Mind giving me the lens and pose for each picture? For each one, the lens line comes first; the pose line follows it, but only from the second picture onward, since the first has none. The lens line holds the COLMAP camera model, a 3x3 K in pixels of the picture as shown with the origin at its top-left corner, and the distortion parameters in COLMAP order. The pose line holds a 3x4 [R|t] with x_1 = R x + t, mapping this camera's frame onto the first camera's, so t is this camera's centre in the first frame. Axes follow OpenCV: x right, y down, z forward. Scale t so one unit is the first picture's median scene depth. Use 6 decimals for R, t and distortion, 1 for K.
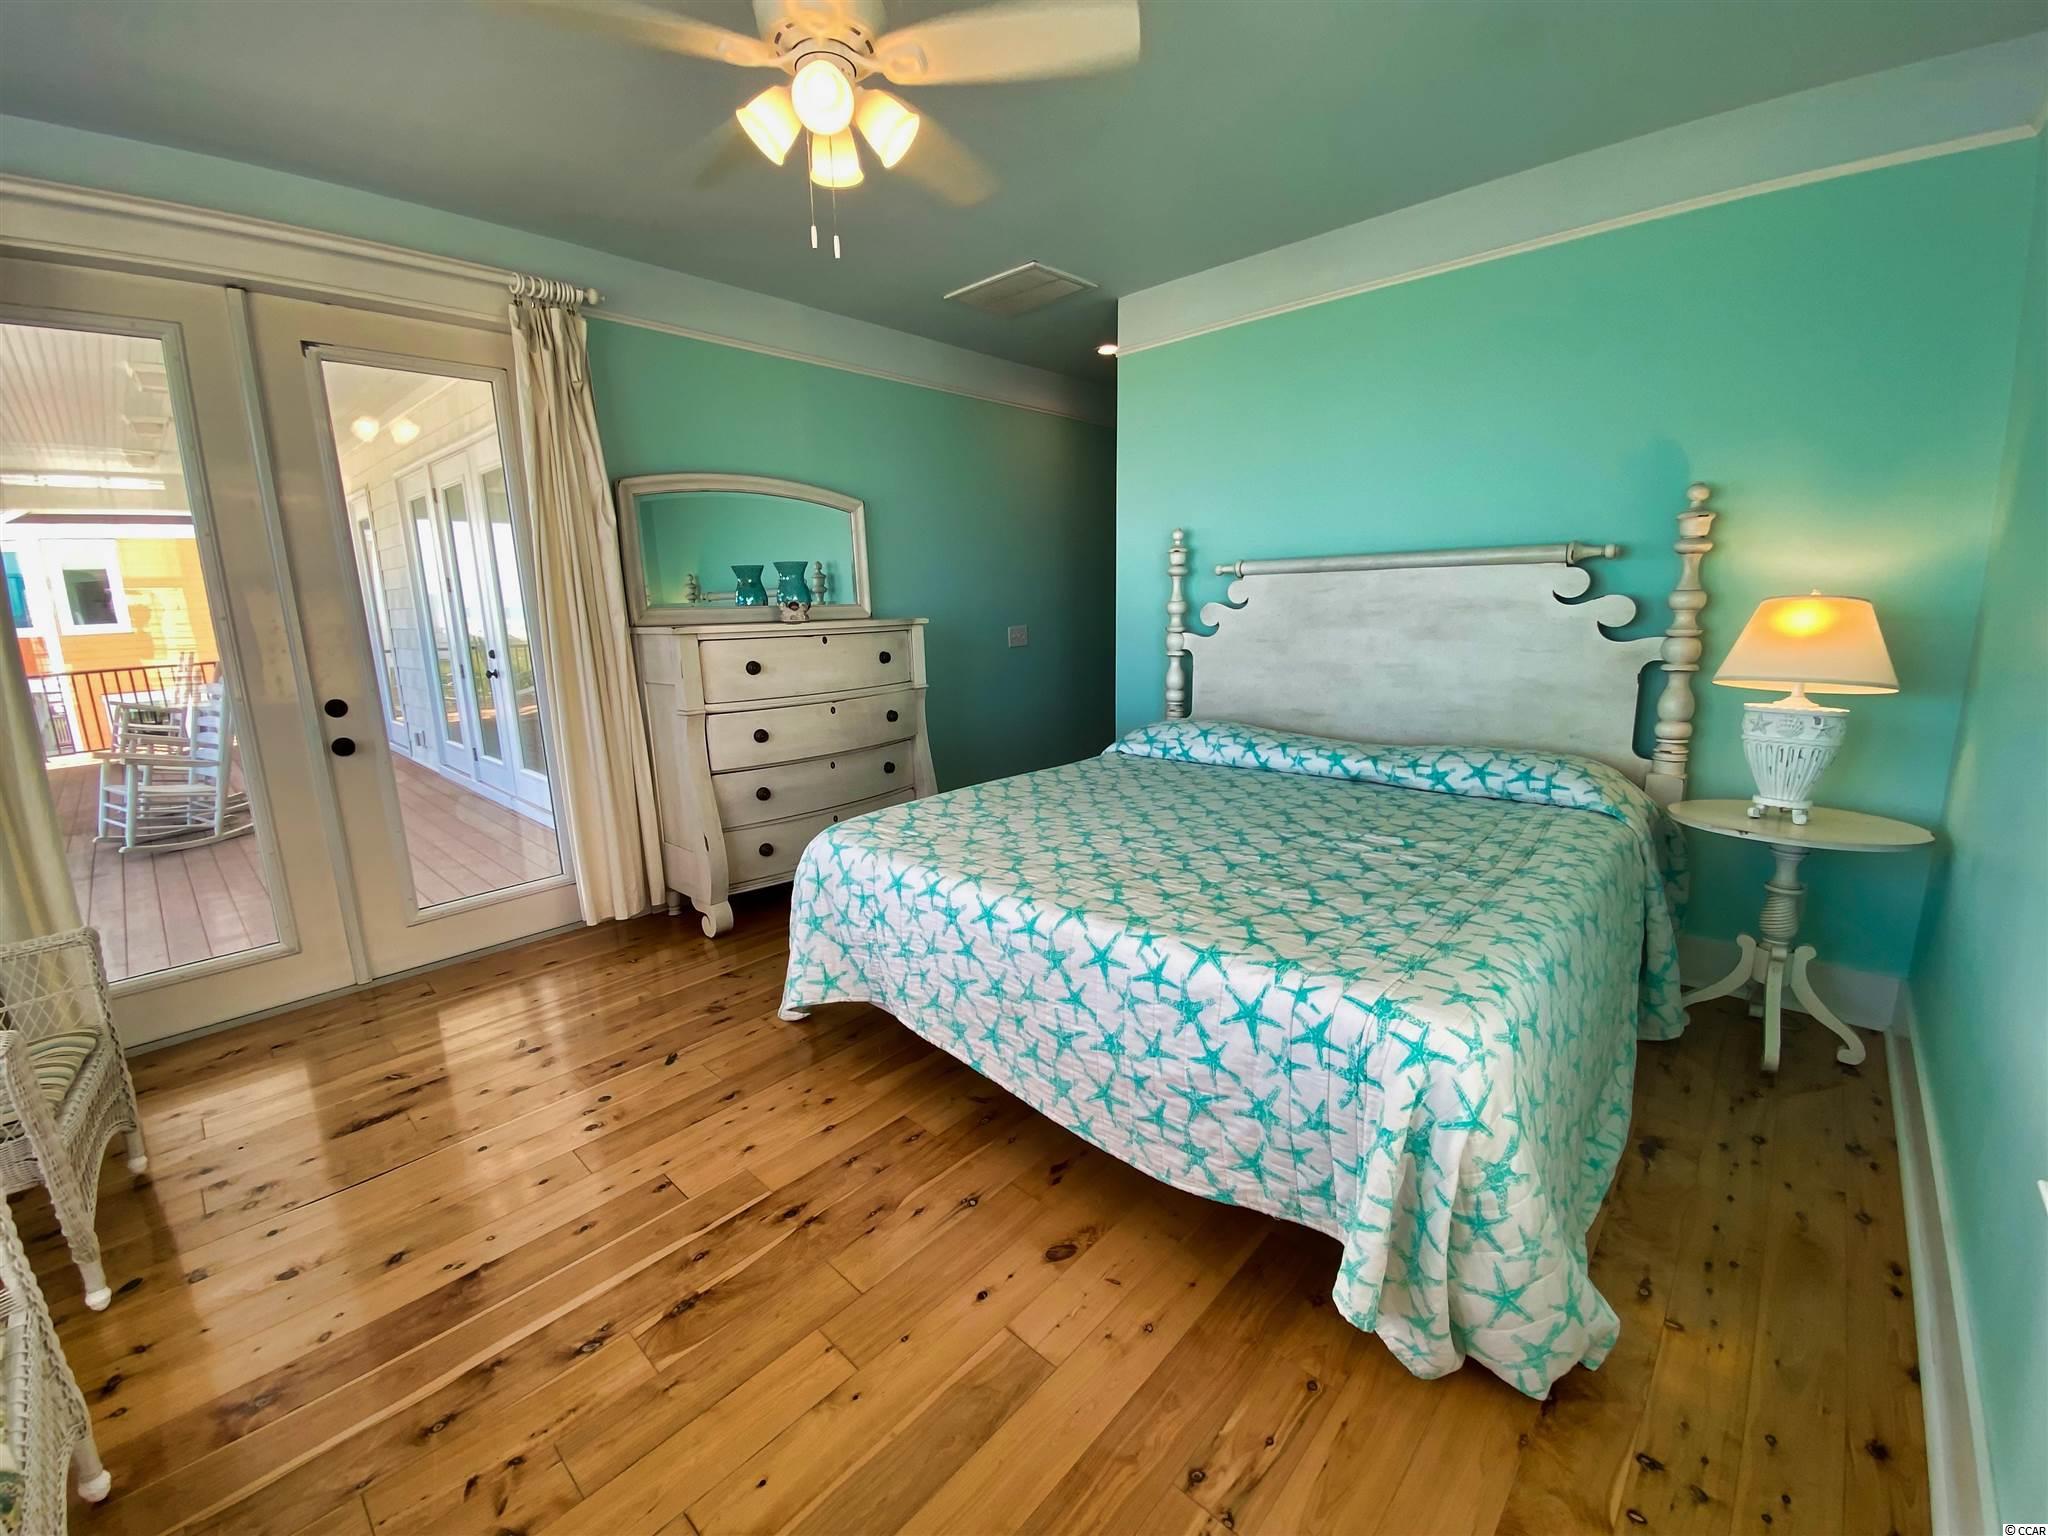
lens RADIAL K [[826.3, 0, 1030.8], [0, 826.3, 763.6], [0, 0, 1]] dist [0.023444, -0.027267]
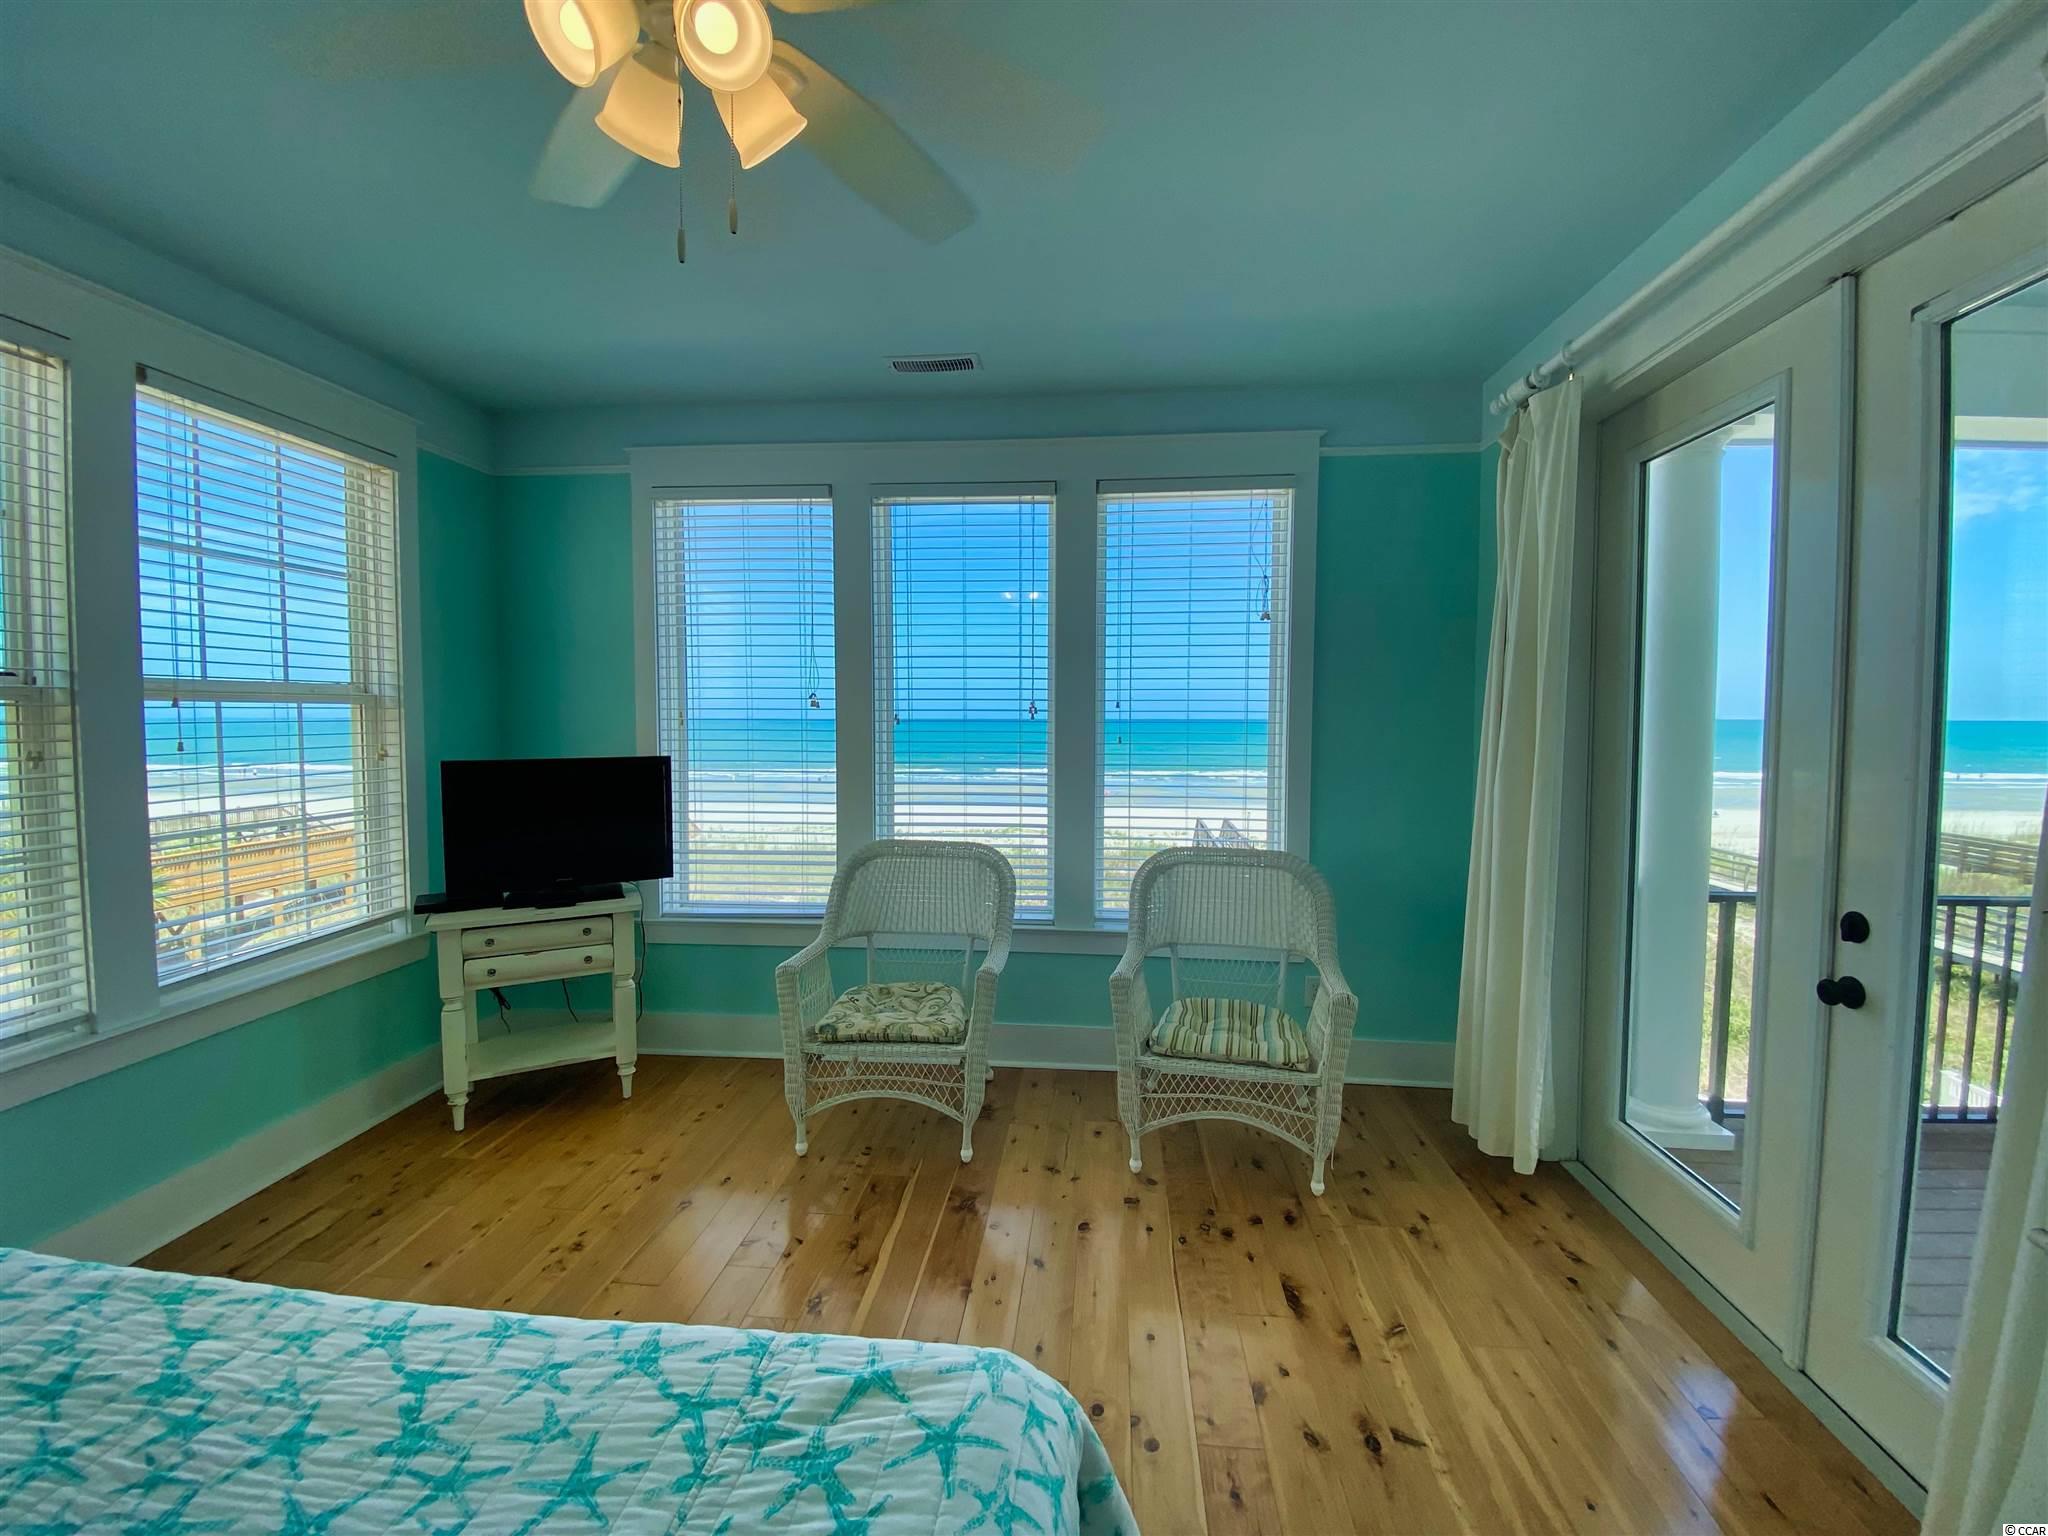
lens RADIAL K [[826.3, 0, 1030.8], [0, 826.3, 763.6], [0, 0, 1]] dist [0.023444, -0.027267]
pose [[-0.793063, 0.048146, -0.607234, -0.028125], [-0.111153, 0.968696, 0.221974, -0.306595], [0.598913, 0.243535, -0.762886, 1.337508]]
